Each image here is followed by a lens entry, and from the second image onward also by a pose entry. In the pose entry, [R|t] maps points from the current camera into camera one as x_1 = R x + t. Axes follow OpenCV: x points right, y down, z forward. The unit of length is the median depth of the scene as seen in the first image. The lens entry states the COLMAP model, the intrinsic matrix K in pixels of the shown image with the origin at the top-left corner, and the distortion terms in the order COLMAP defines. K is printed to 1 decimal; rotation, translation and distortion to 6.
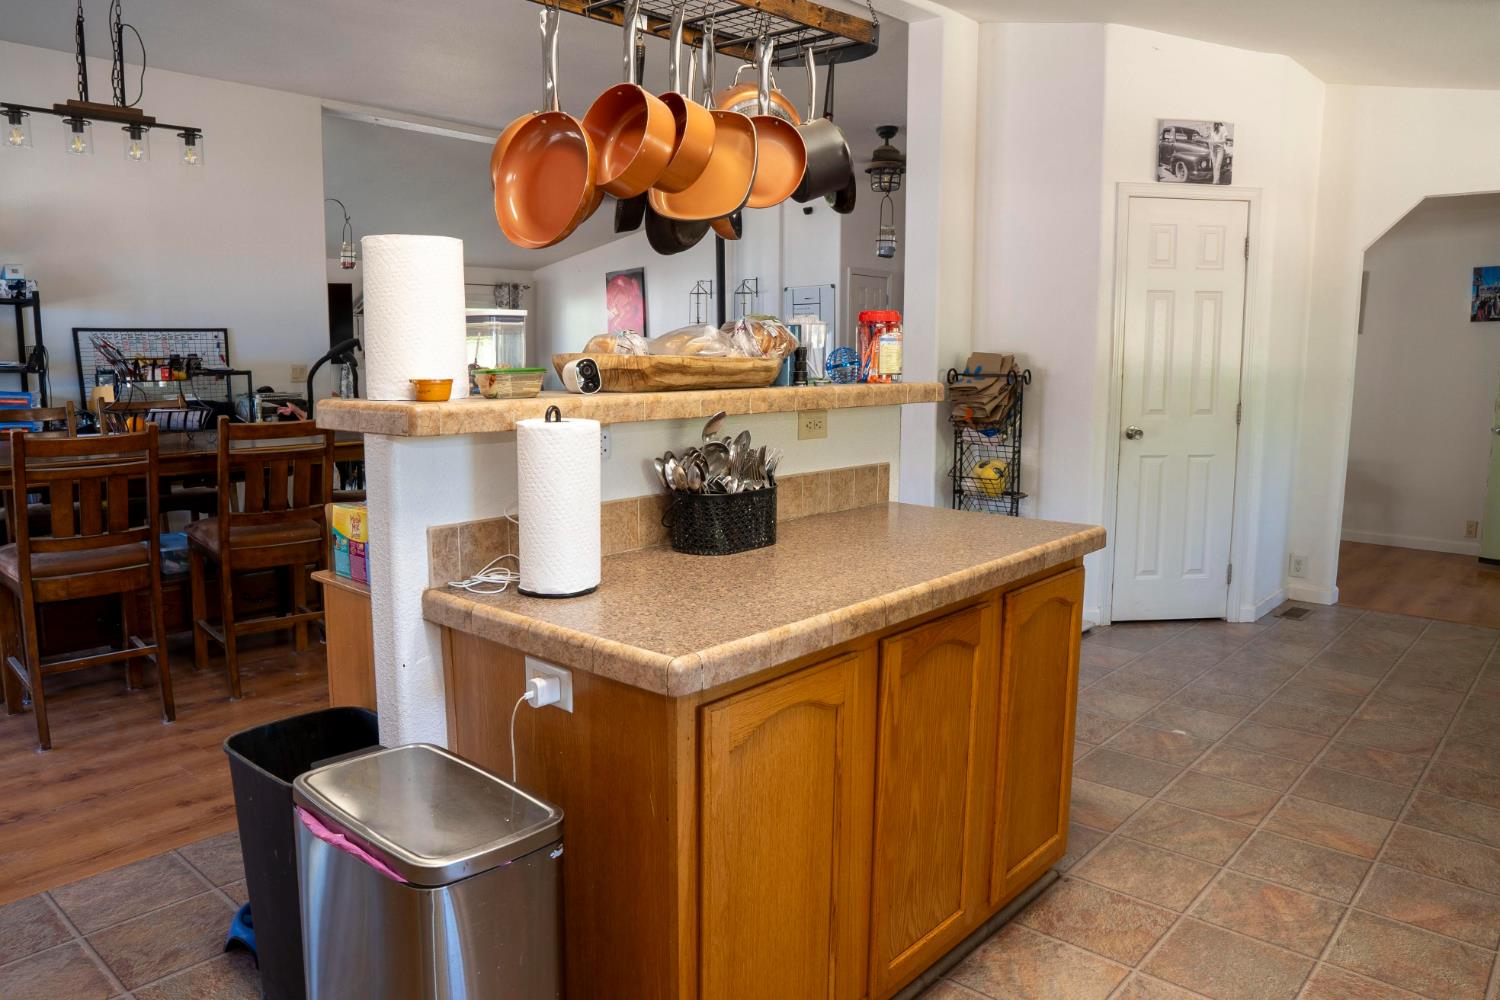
lens RADIAL K [[1054.0, 0, 741.6], [0, 1054.0, 500.4], [0, 0, 1]] dist [-0.104779, 0.067057]
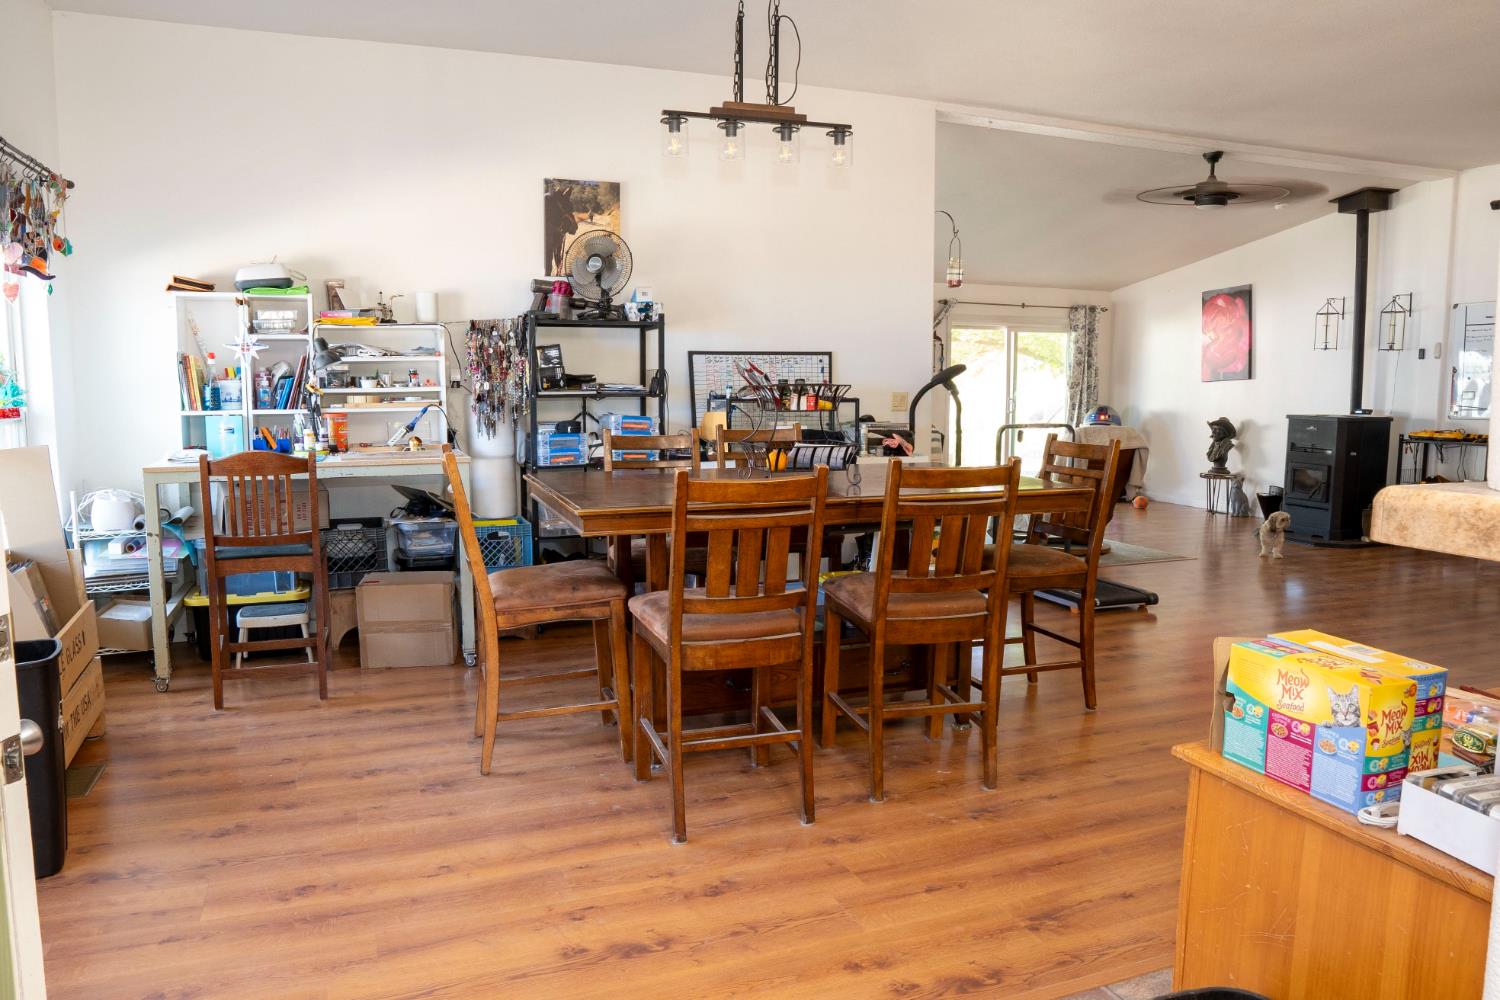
lens RADIAL K [[1054.3, 0, 752.3], [0, 1054.3, 503.7], [0, 0, 1]] dist [-0.091771, 0.011741]
pose [[0.892573, 0.053694, -0.447694, -0.204298], [-0.063527, 0.997956, -0.006967, -0.029083], [0.446404, 0.034659, 0.894160, 0.186903]]
